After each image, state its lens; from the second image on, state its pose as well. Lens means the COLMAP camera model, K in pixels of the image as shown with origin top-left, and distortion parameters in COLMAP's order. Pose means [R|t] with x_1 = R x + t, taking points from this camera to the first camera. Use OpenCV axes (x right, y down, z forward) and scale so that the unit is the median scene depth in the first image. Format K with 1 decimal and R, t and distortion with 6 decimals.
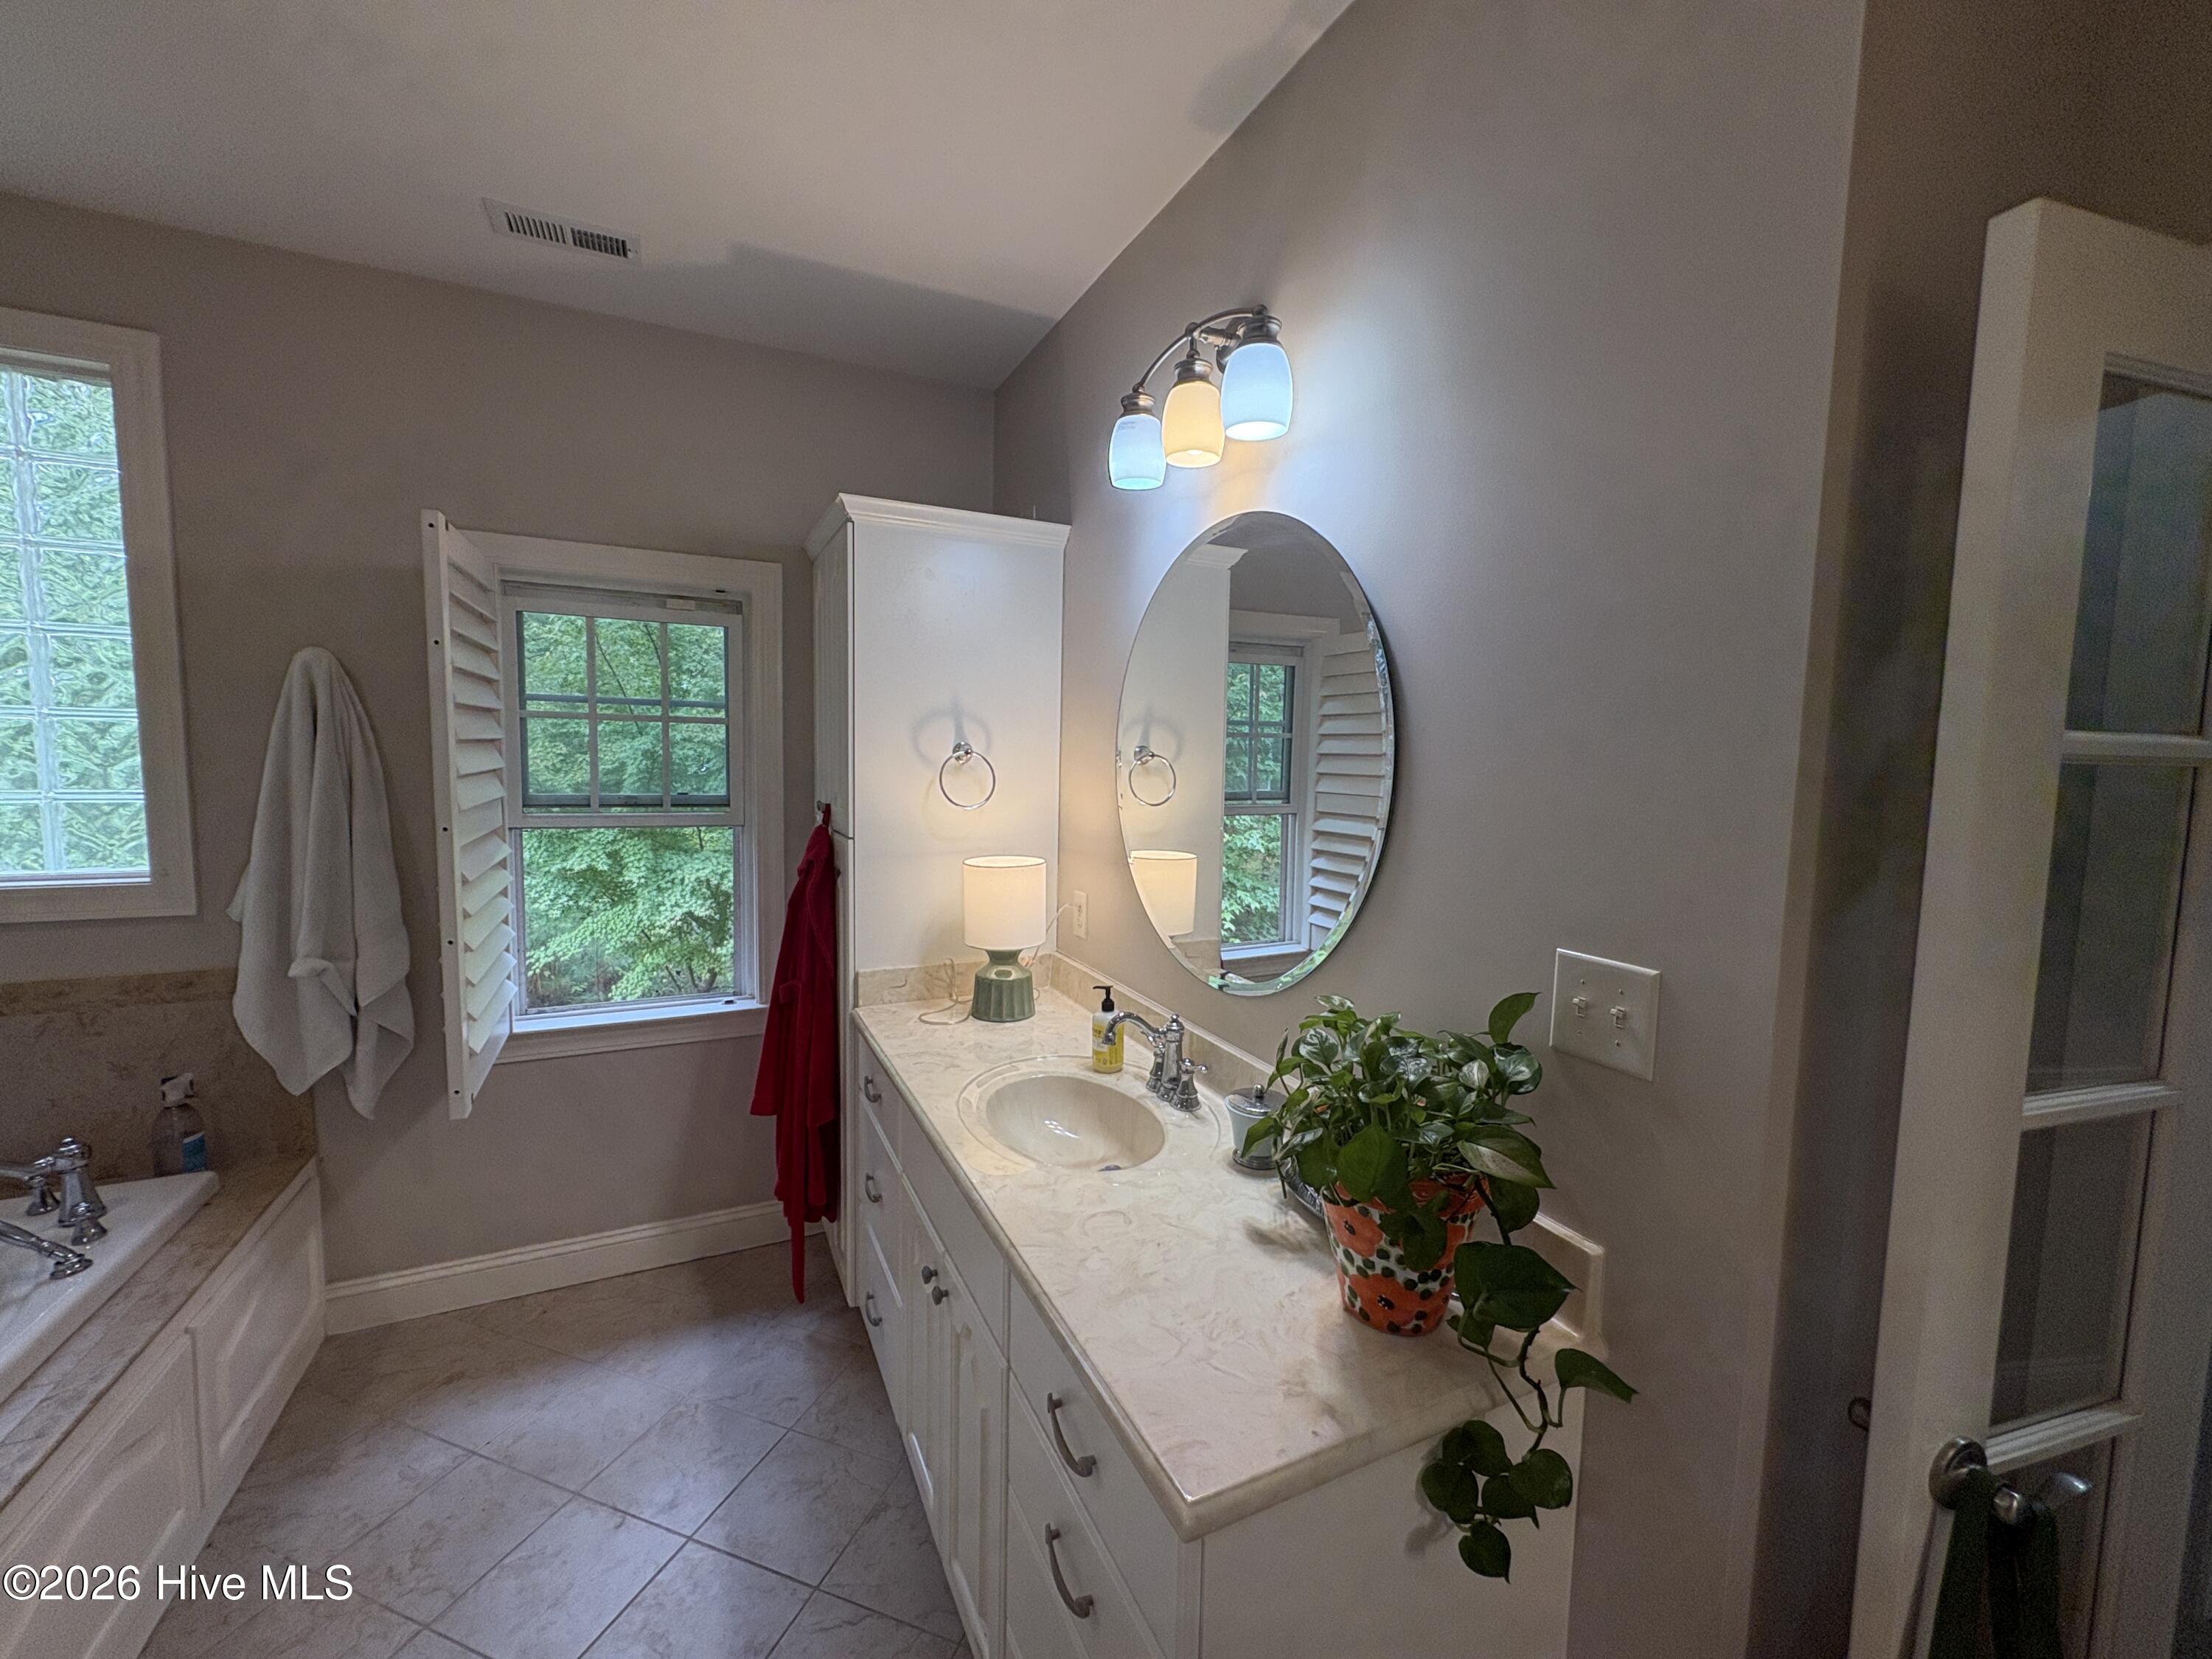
lens RADIAL K [[879.6, 0, 1106.8], [0, 879.6, 830.5], [0, 0, 1]] dist [0.000206, 0.000008]
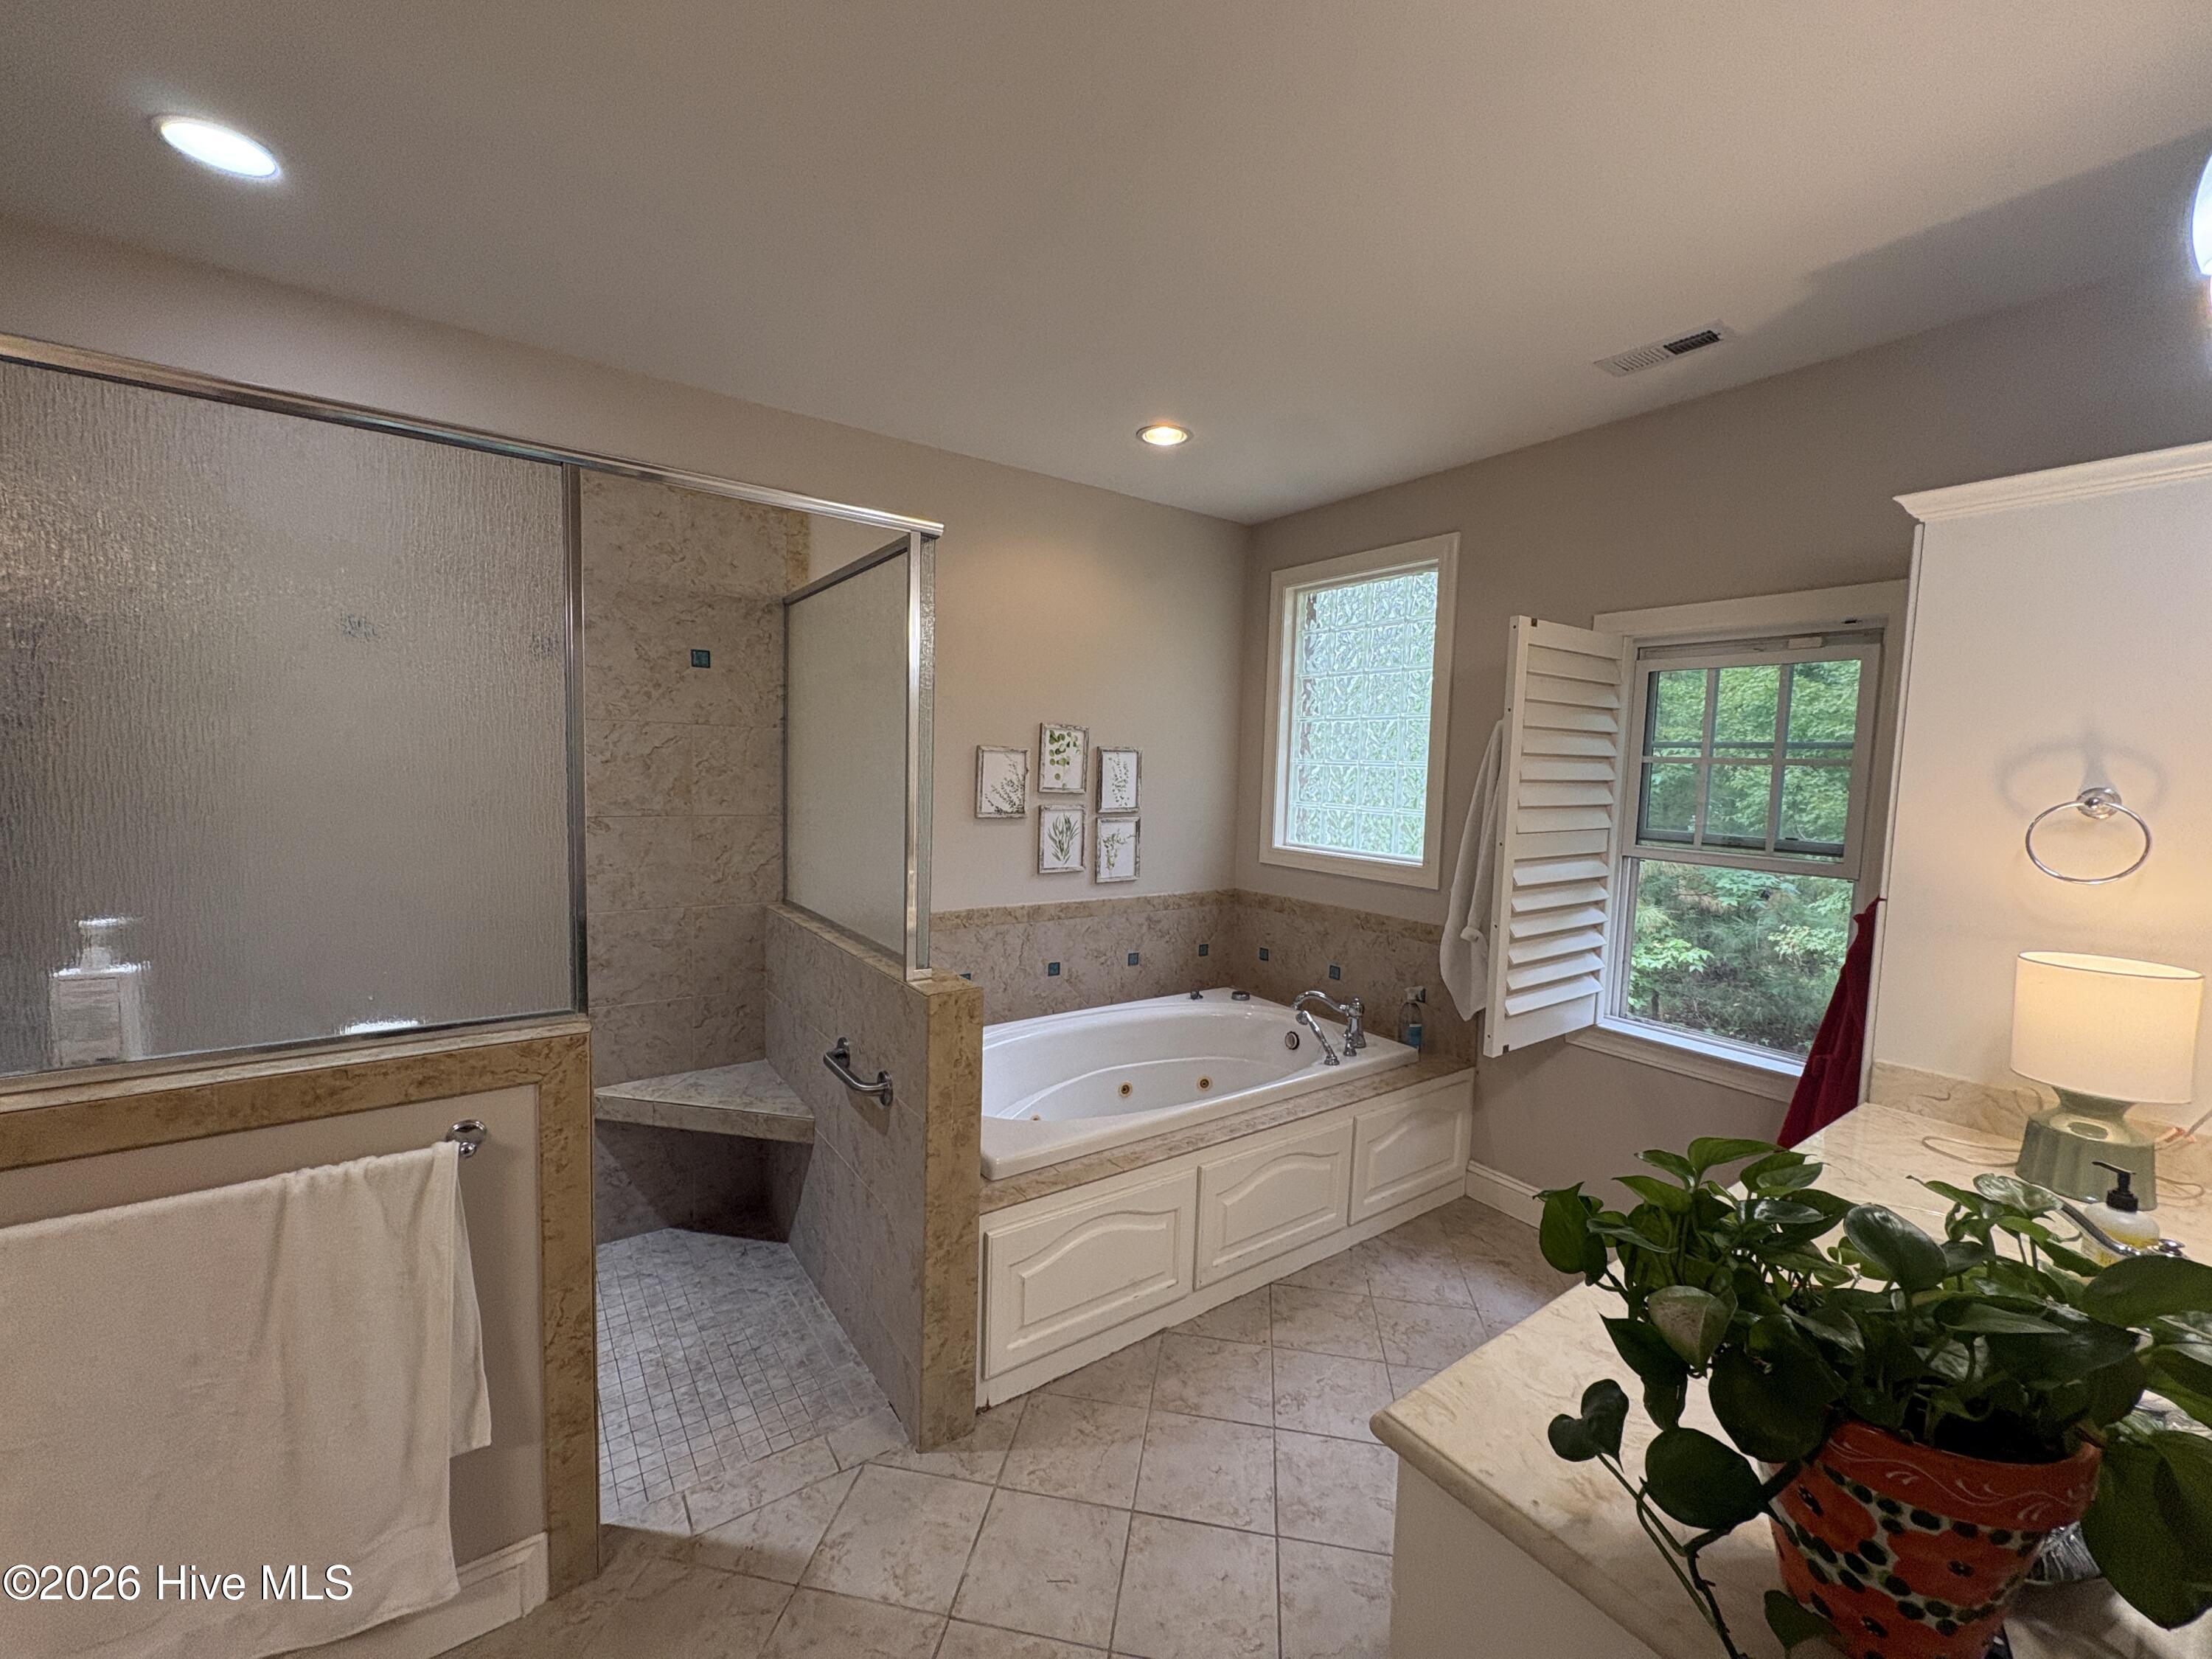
lens RADIAL K [[879.6, 0, 1103.5], [0, 879.6, 829.0], [0, 0, 1]] dist [0.000206, 0.000008]
pose [[0.158126, 0.057398, -0.985749, 0.435672], [-0.112472, 0.992859, 0.039770, -0.008534], [0.980992, 0.104581, 0.163453, 0.135397]]
